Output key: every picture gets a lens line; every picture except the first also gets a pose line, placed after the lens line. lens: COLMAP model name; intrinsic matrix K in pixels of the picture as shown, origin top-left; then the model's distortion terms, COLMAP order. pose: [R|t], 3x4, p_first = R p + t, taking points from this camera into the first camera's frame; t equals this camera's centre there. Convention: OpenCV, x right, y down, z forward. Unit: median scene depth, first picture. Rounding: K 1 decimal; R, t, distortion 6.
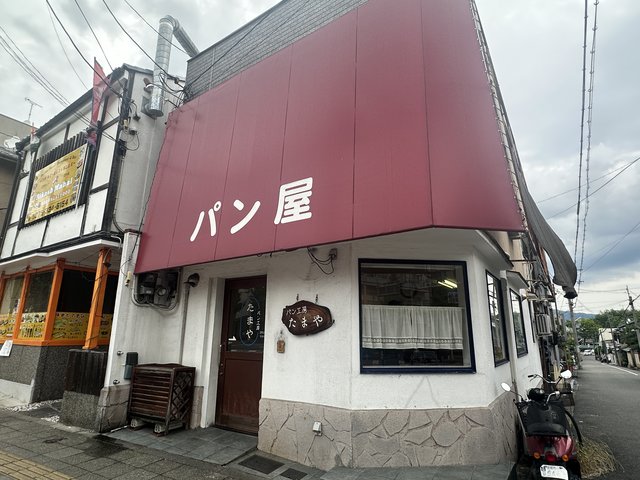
lens RADIAL K [[358.6, 0, 320.8], [0, 358.6, 241.1], [0, 0, 1]] dist [-0.000054, -0.000106]
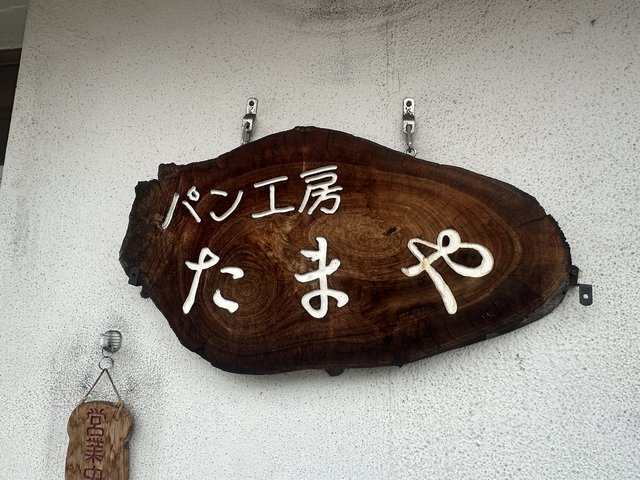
lens RADIAL K [[358.6, 0, 319.5], [0, 358.6, 239.2], [0, 0, 1]] dist [-0.000054, -0.000106]
pose [[0.882653, 0.068553, 0.464999, -0.109186], [-0.117949, 0.989956, 0.077943, 0.197761], [-0.454985, -0.123643, 0.881874, 0.868697]]
